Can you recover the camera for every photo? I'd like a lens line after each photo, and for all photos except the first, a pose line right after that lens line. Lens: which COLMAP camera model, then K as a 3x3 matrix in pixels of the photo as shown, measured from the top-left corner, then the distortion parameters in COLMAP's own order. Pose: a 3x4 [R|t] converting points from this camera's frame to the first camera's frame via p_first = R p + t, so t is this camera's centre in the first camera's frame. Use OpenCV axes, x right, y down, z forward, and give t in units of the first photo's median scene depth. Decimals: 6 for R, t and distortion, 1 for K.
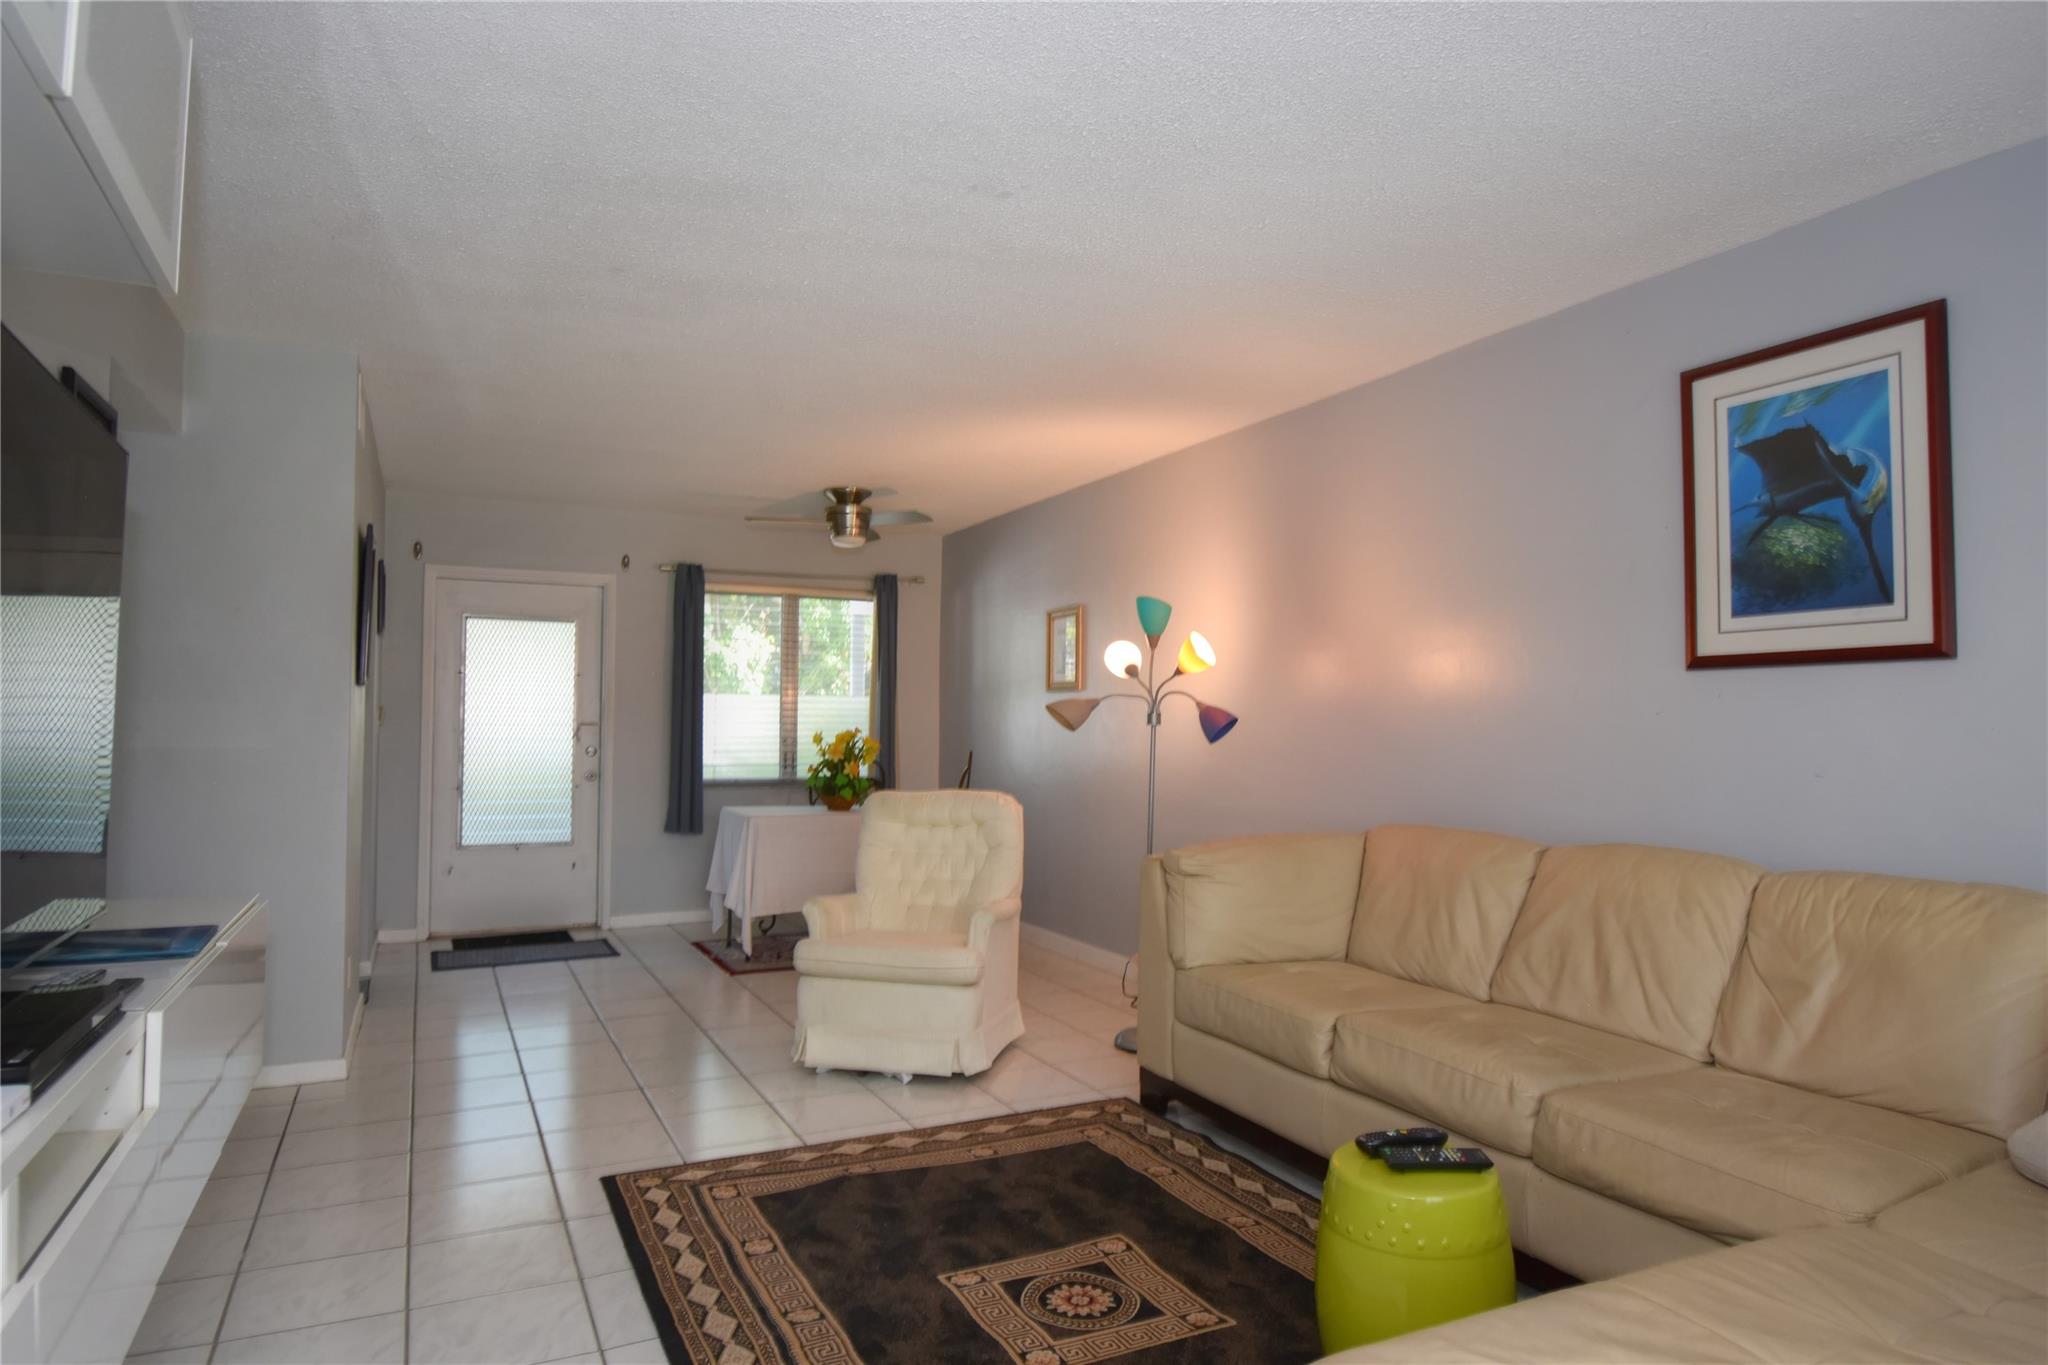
lens RADIAL K [[1199.0, 0, 1024.0], [0, 1199.0, 682.5], [0, 0, 1]] dist [0.038172, -0.000383]
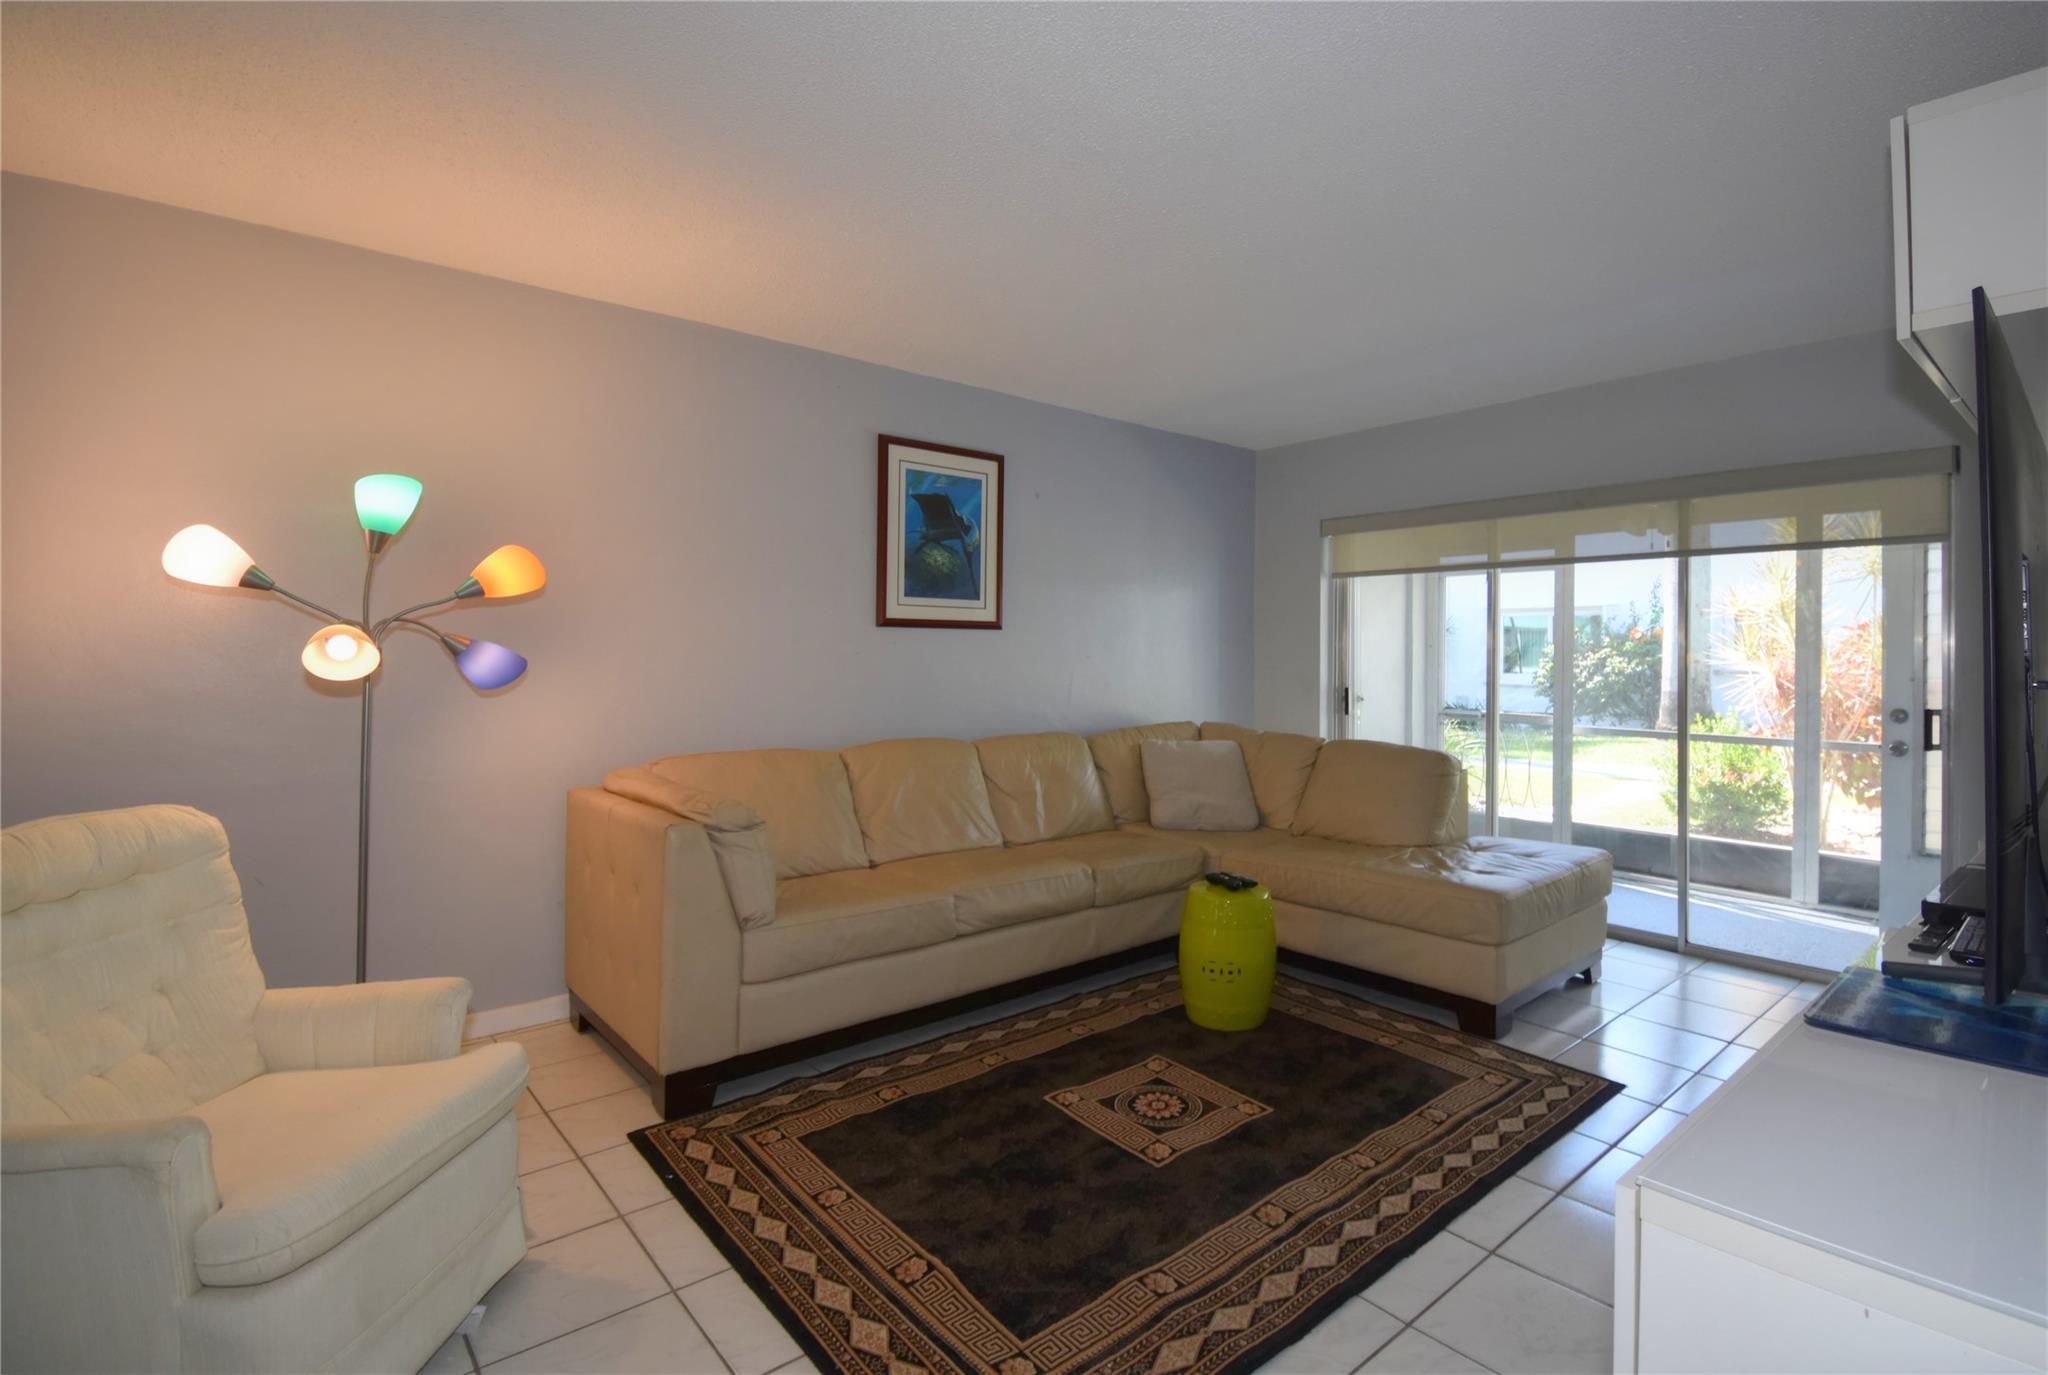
lens RADIAL K [[985.2, 0, 1082.4], [0, 985.2, 673.5], [0, 0, 1]] dist [-0.001418, -0.000183]
pose [[-0.260806, -0.023925, 0.965095, -0.770817], [-0.038277, 0.999163, 0.014426, 0.022038], [-0.964632, -0.033179, -0.261504, 1.109351]]
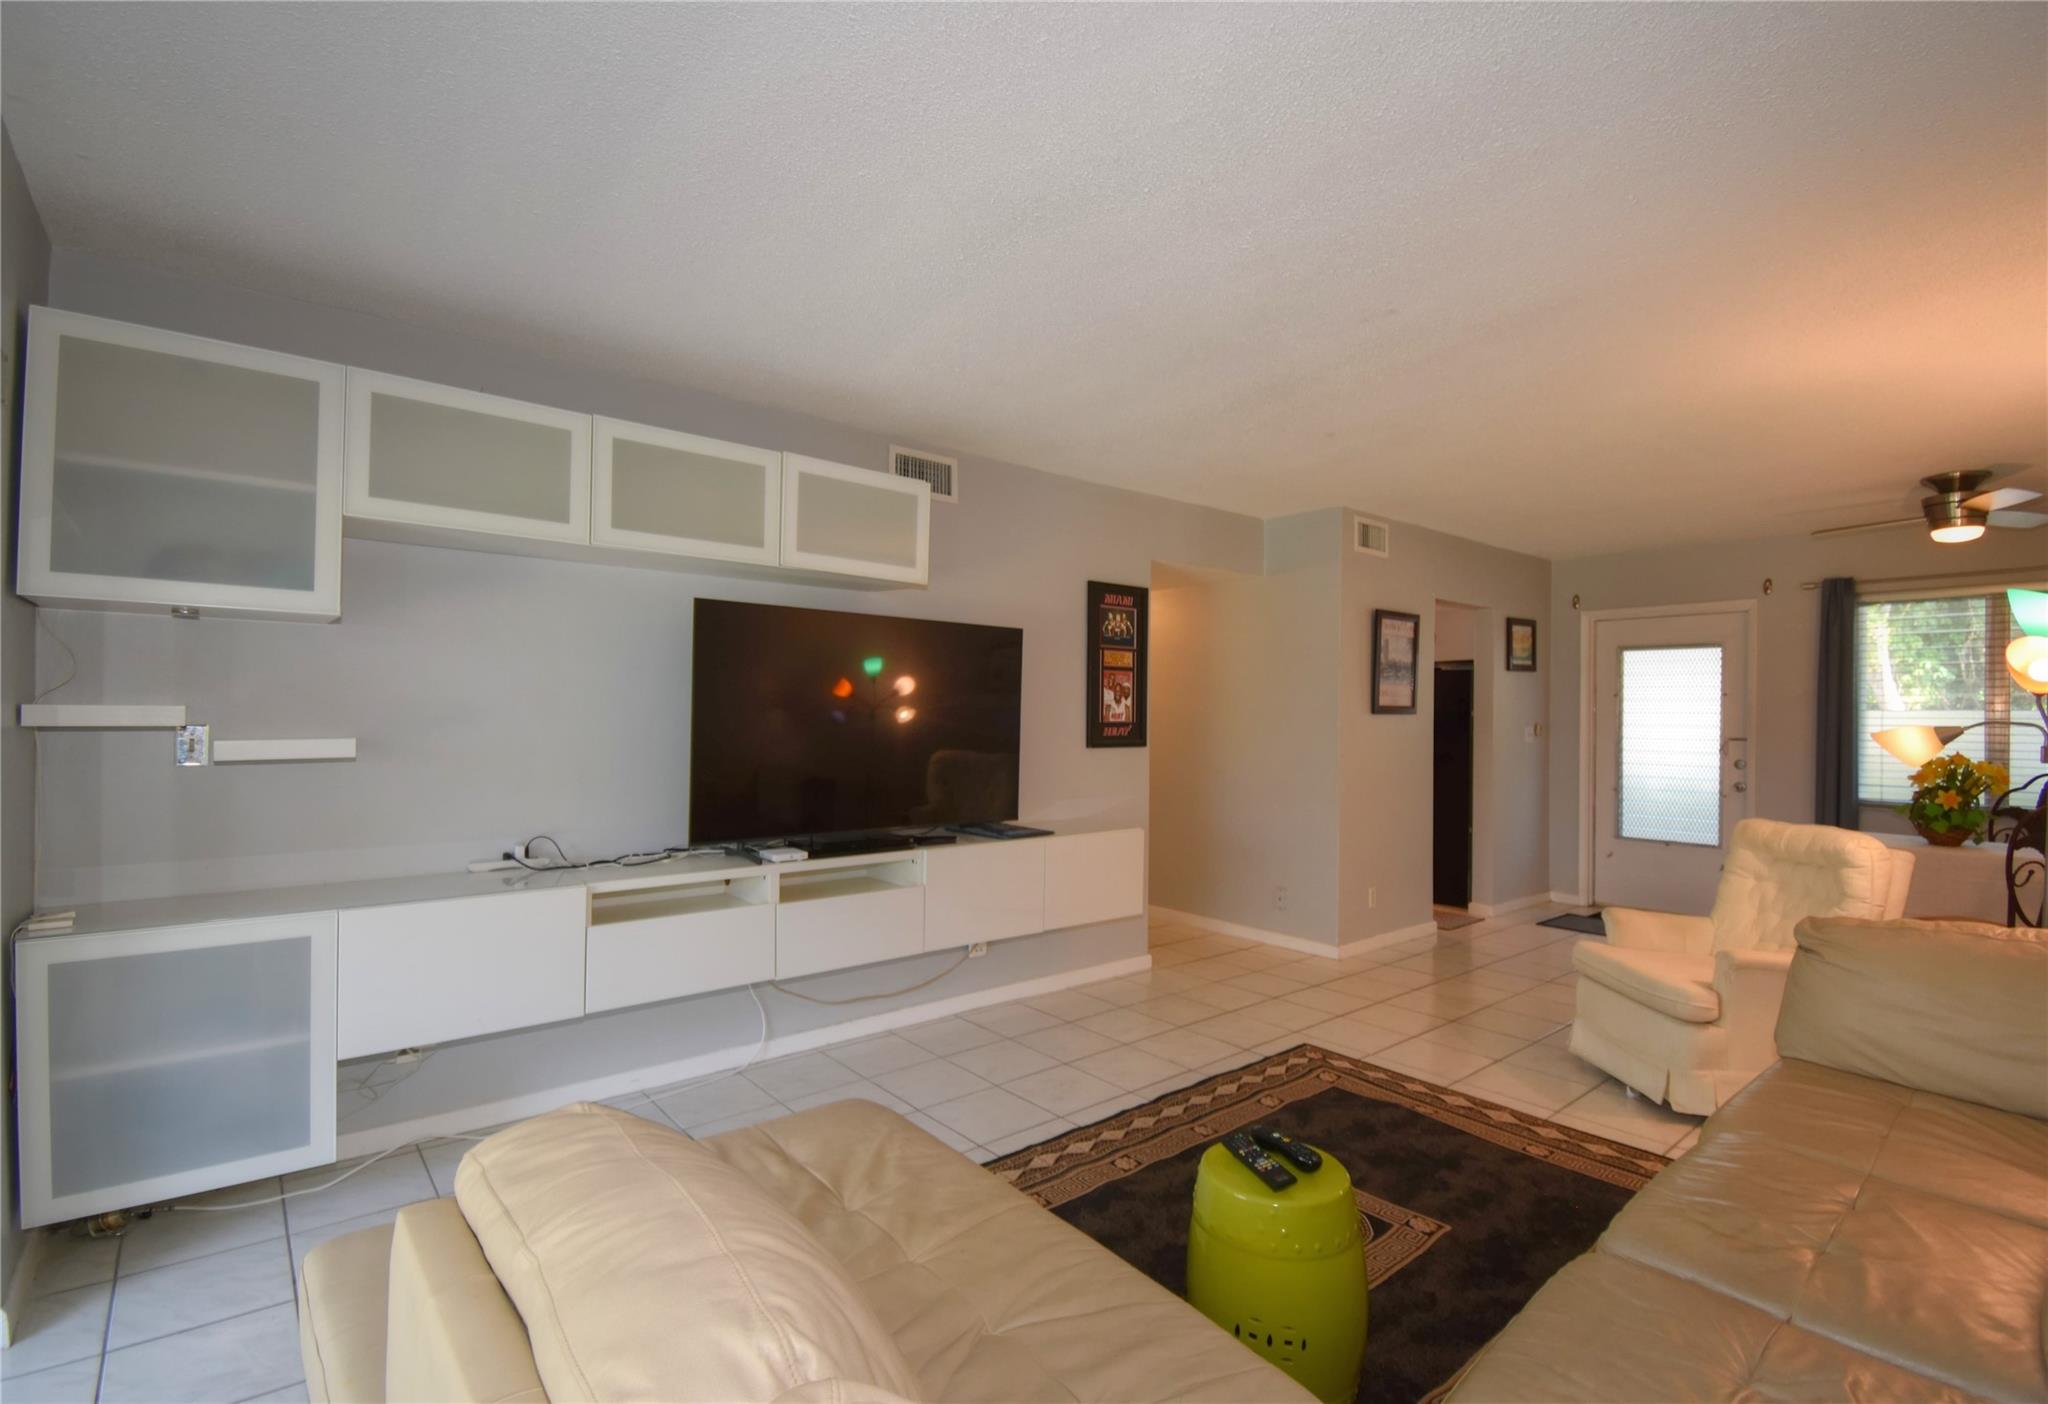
lens RADIAL K [[954.6, 0, 1024.0], [0, 954.6, 702.0], [0, 0, 1]] dist [-0.000422, -0.000390]
pose [[0.245149, -0.015154, -0.969367, 0.738307], [0.021841, 0.999710, -0.010105, -0.011246], [0.969239, -0.018694, 0.245409, 0.387550]]
